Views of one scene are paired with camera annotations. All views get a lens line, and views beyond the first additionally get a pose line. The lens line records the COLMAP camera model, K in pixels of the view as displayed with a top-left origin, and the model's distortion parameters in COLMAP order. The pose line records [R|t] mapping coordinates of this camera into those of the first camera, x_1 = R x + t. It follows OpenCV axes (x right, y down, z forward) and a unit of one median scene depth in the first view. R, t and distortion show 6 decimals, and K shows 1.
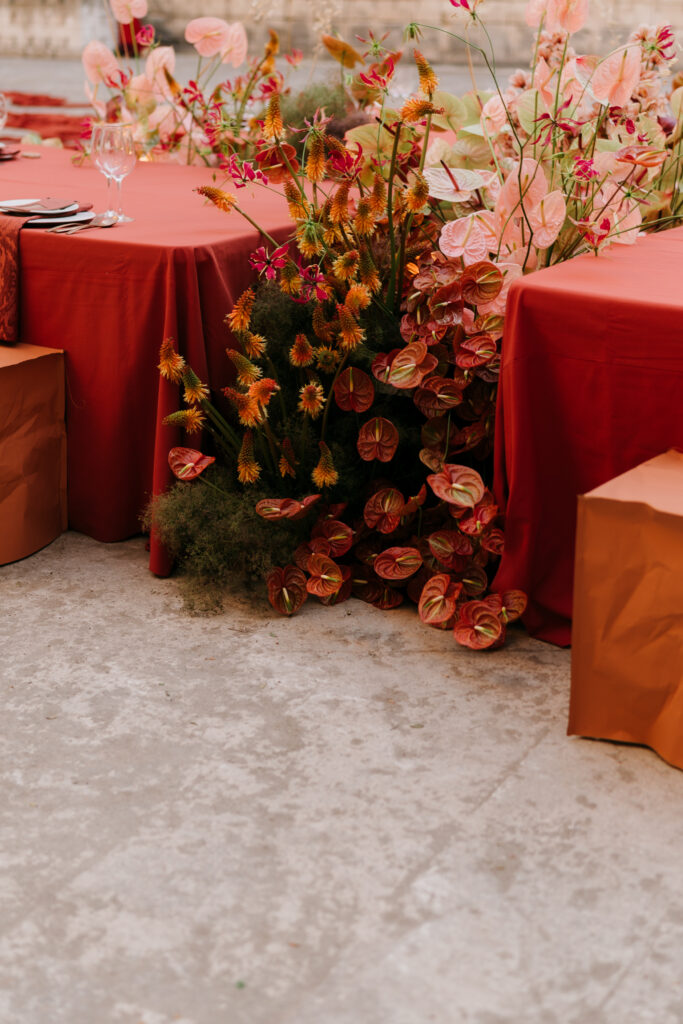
lens RADIAL K [[1495.0, 0, 341.5], [0, 1495.0, 512.0], [0, 0, 1]] dist [0.012306, 0.057963]
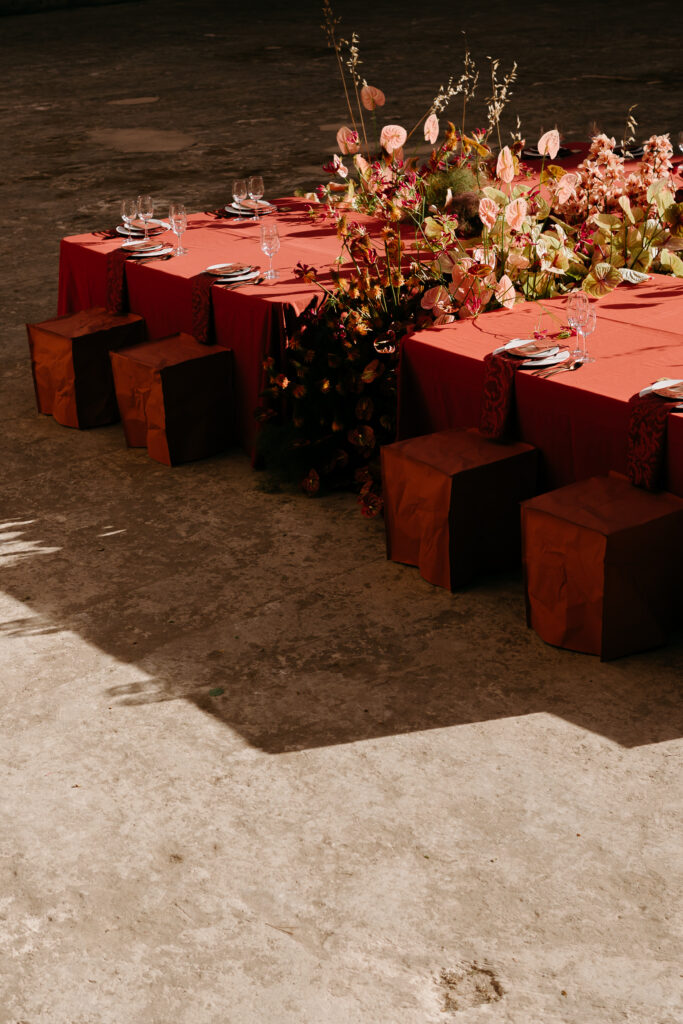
lens RADIAL K [[1495.0, 0, 341.5], [0, 1495.0, 512.0], [0, 0, 1]] dist [0.012306, 0.057963]
pose [[0.941563, 0.097399, -0.322448, 0.692233], [-0.085651, 0.995047, 0.050460, -0.015063], [0.325766, -0.019893, 0.945241, -0.887354]]
